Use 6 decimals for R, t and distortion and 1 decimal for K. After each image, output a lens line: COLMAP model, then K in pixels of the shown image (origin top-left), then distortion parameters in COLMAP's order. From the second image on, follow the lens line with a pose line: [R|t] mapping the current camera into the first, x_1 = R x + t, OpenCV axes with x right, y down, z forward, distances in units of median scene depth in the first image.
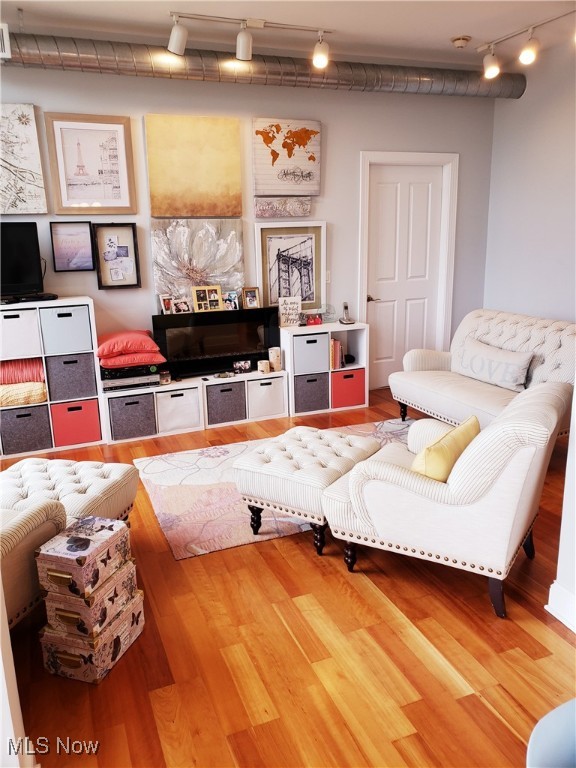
lens RADIAL K [[593.5, 0, 272.0], [0, 593.5, 382.9], [0, 0, 1]] dist [0.115650, -0.199833]
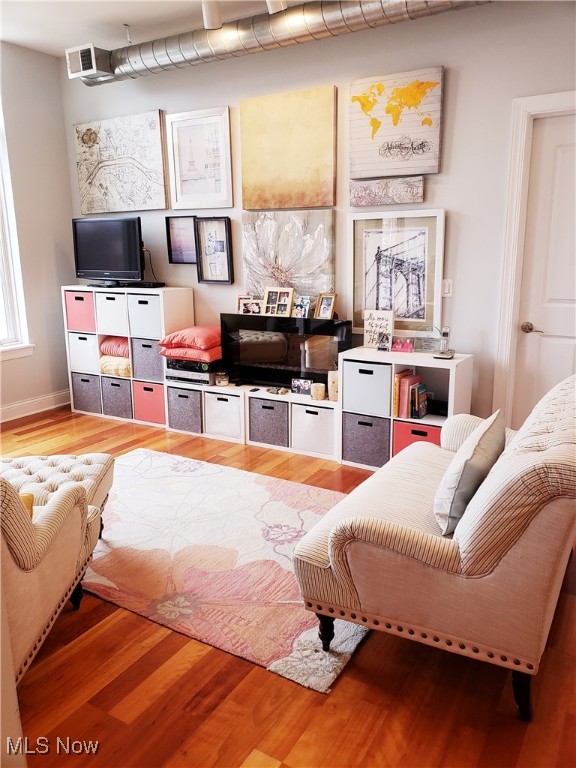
lens RADIAL K [[593.5, 0, 272.0], [0, 593.5, 382.9], [0, 0, 1]] dist [0.115650, -0.199833]
pose [[0.610429, 0.199089, -0.766642, 0.584672], [-0.197412, 0.975593, 0.096164, -0.107144], [0.767075, 0.092643, 0.634833, 0.447000]]
